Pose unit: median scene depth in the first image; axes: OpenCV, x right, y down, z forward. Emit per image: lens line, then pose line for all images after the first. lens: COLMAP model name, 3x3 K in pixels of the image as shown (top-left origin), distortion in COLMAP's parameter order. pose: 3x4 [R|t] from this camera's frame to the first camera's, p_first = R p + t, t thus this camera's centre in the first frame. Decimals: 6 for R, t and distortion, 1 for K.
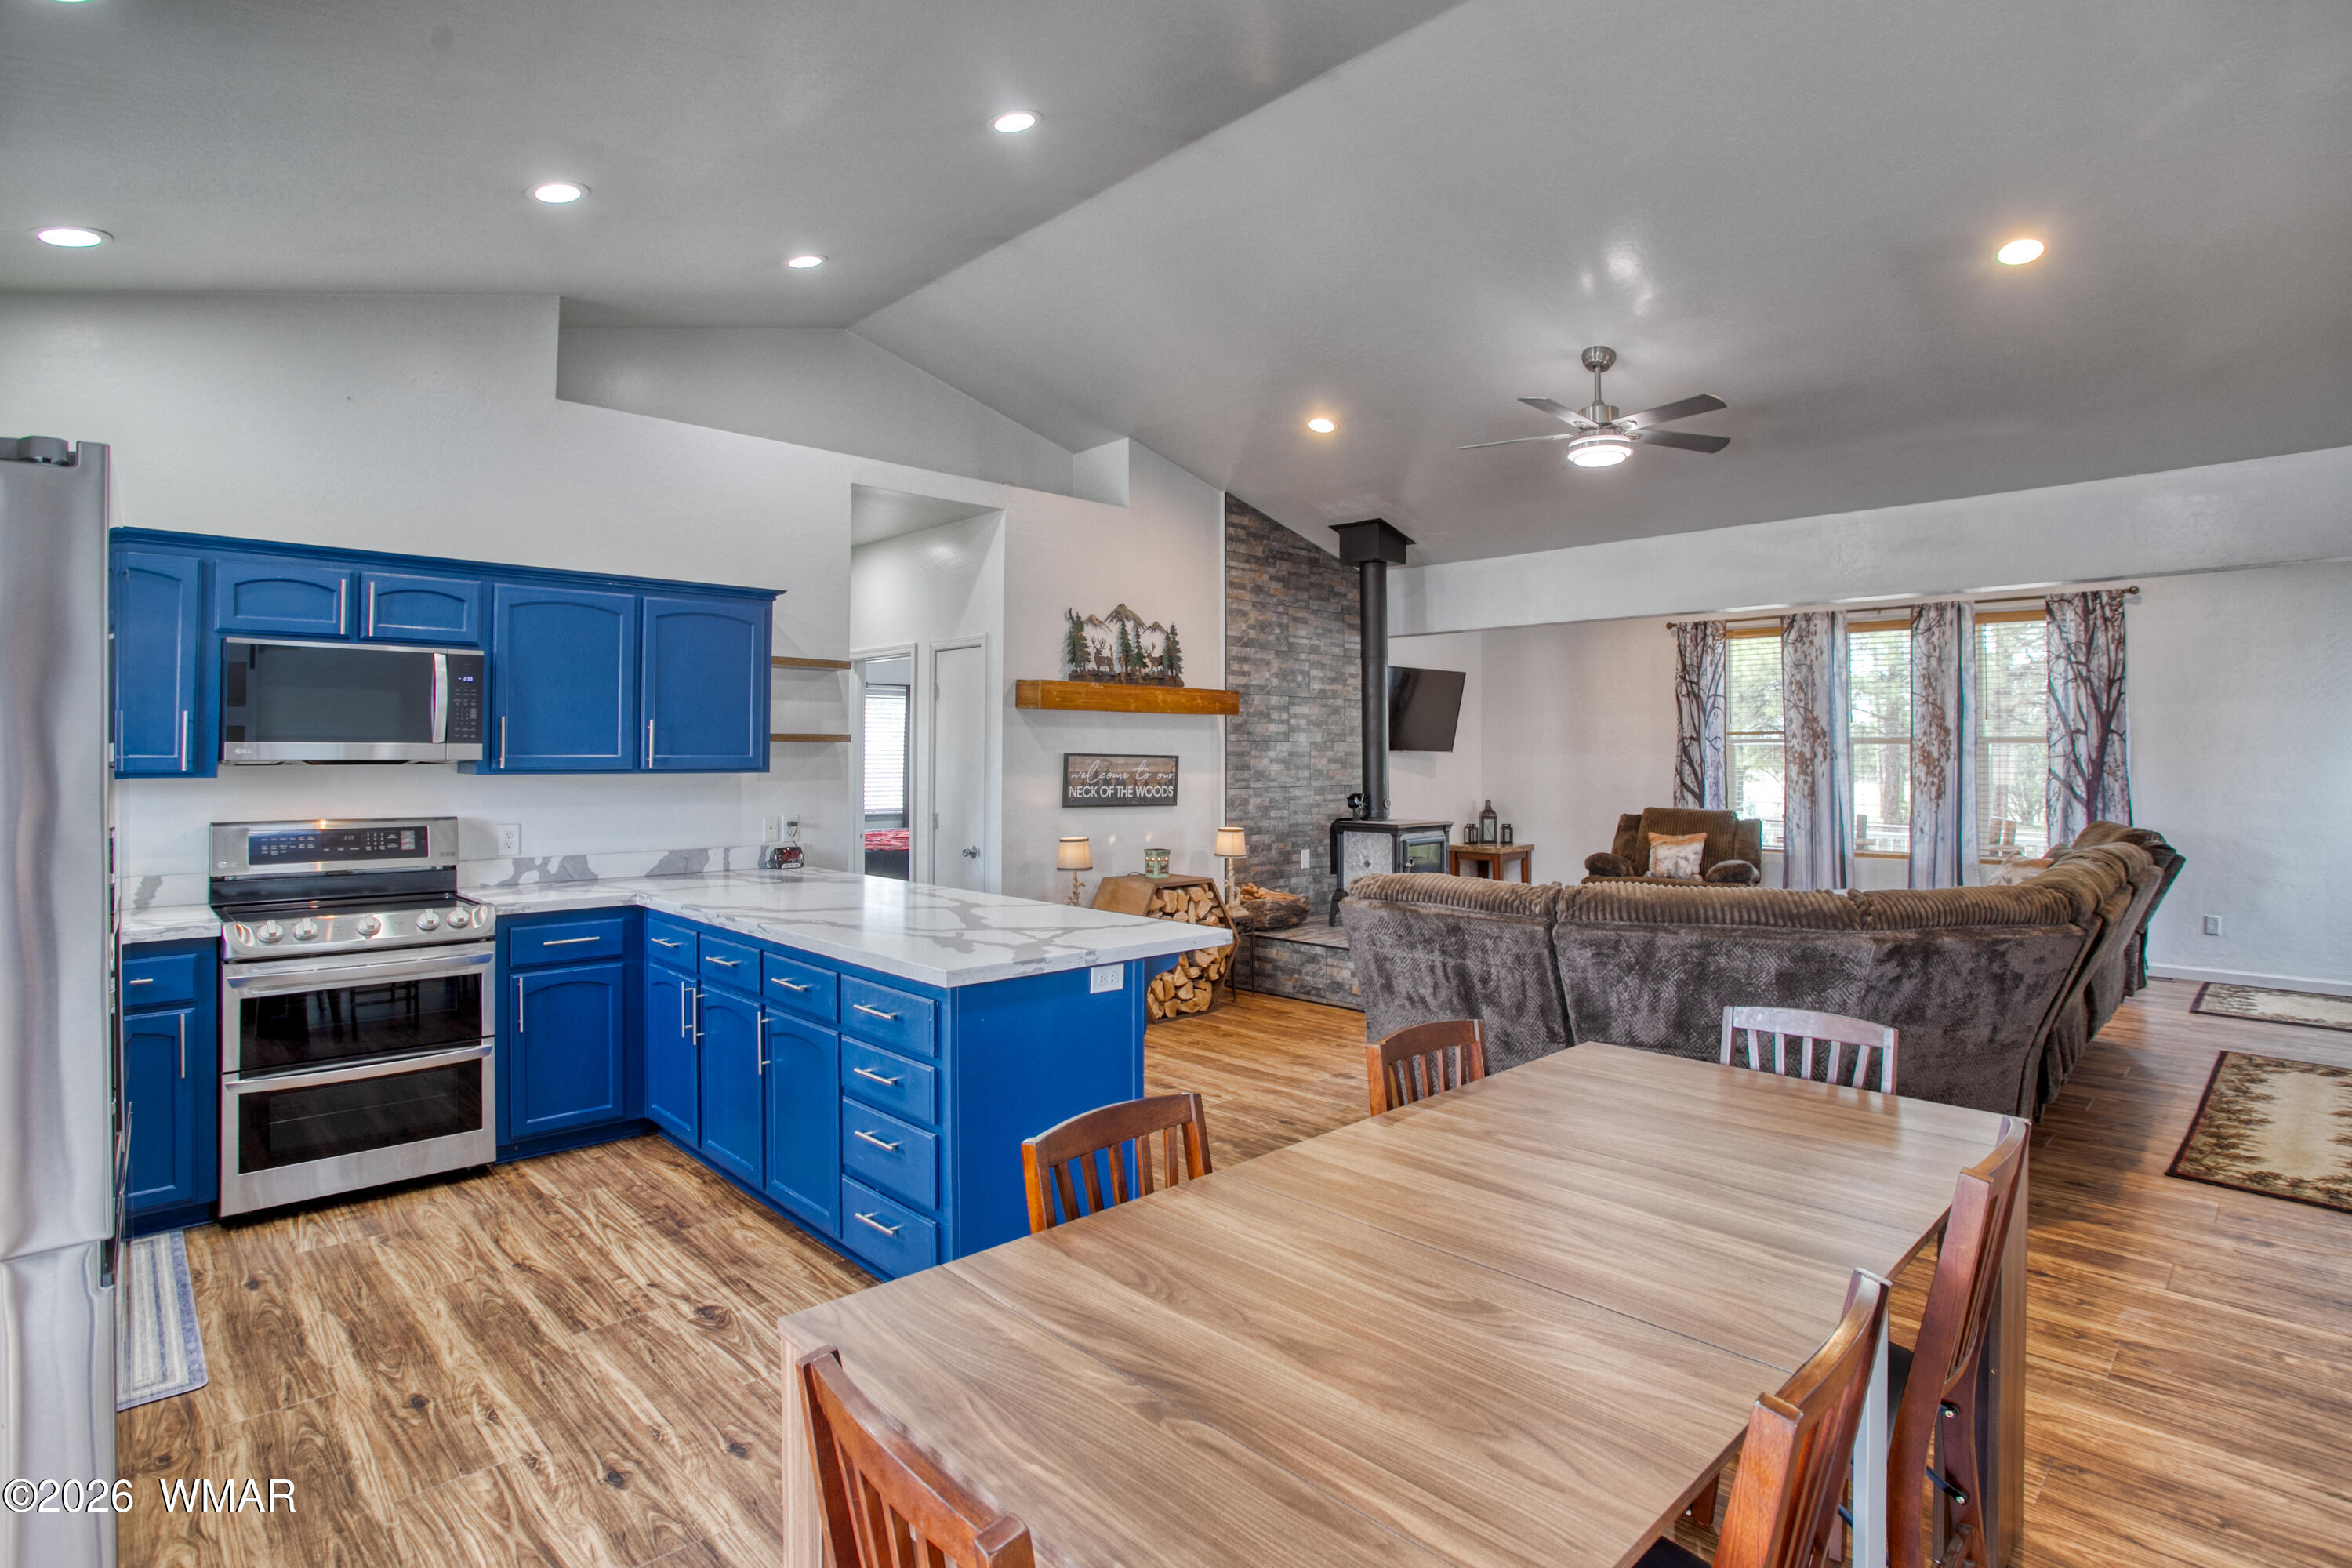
lens RADIAL K [[1213.1, 0, 1189.8], [0, 1213.1, 739.8], [0, 0, 1]] dist [-0.025024, 0.001711]
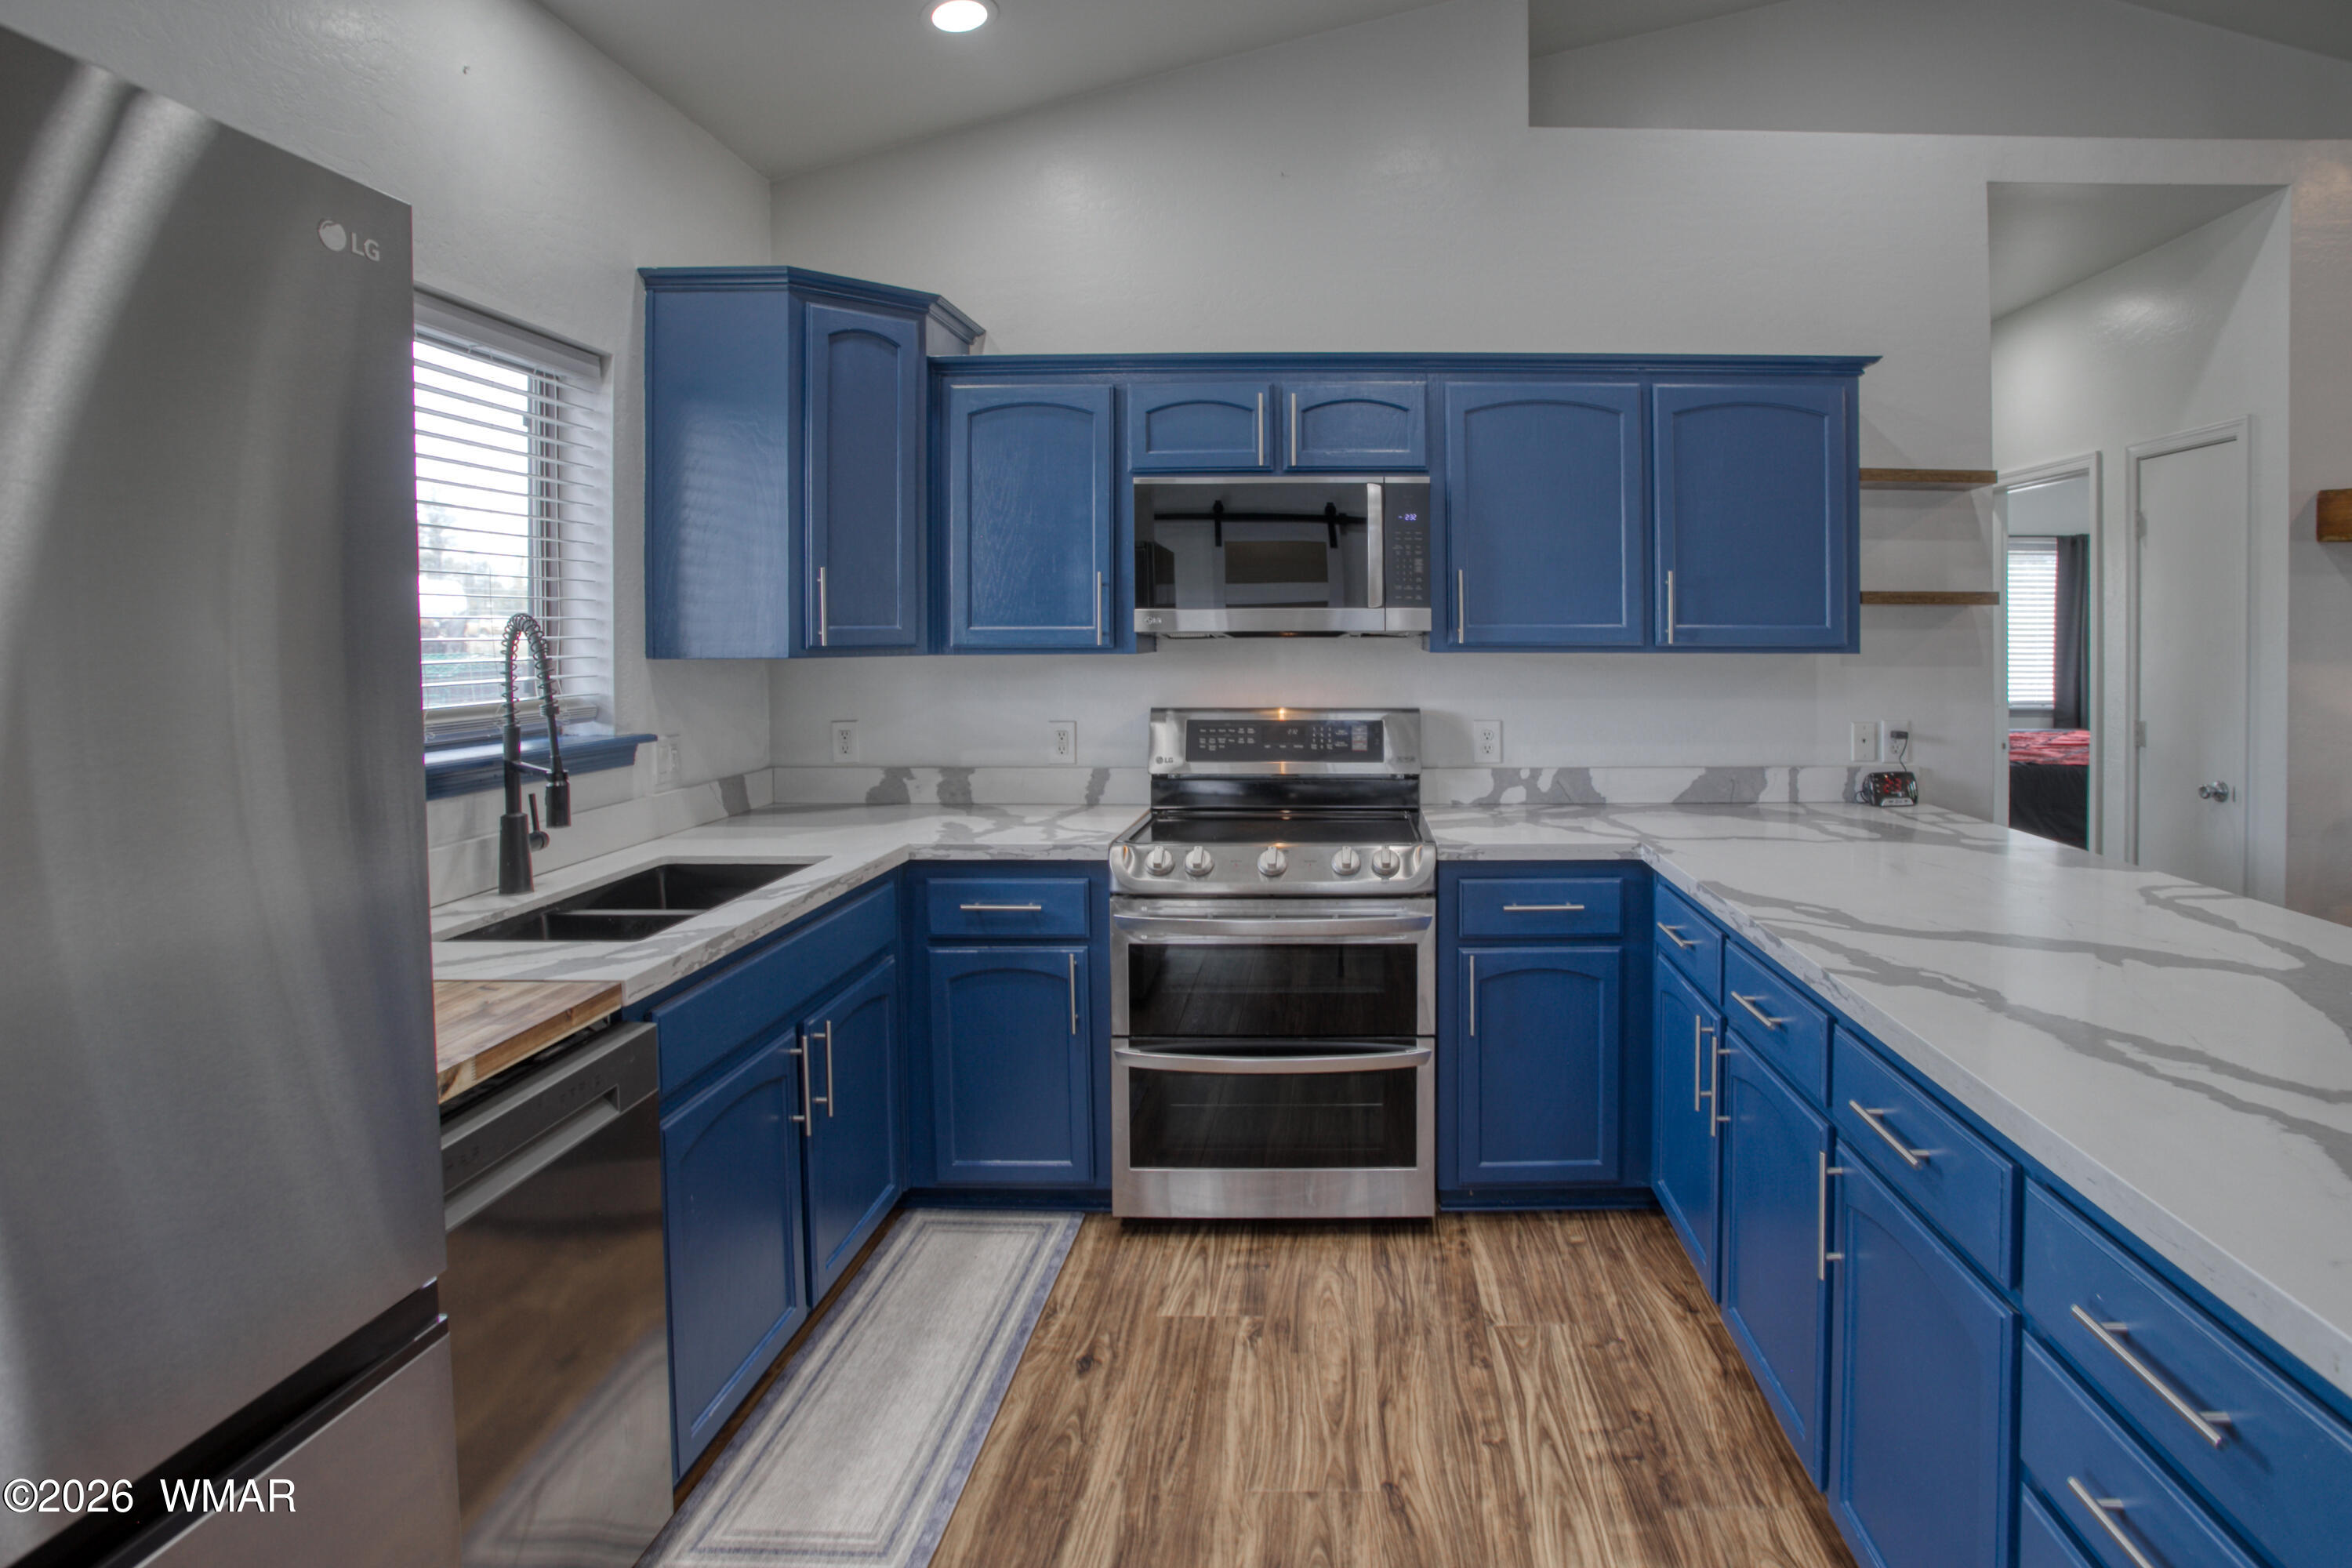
lens RADIAL K [[1319.7, 0, 1236.0], [0, 1319.7, 650.6], [0, 0, 1]] dist [-0.045692, 0.000067]
pose [[0.705795, 0.009054, -0.708358, -0.132996], [0.010655, 0.999670, 0.023393, 0.009044], [0.708336, -0.024058, 0.705465, 0.402715]]
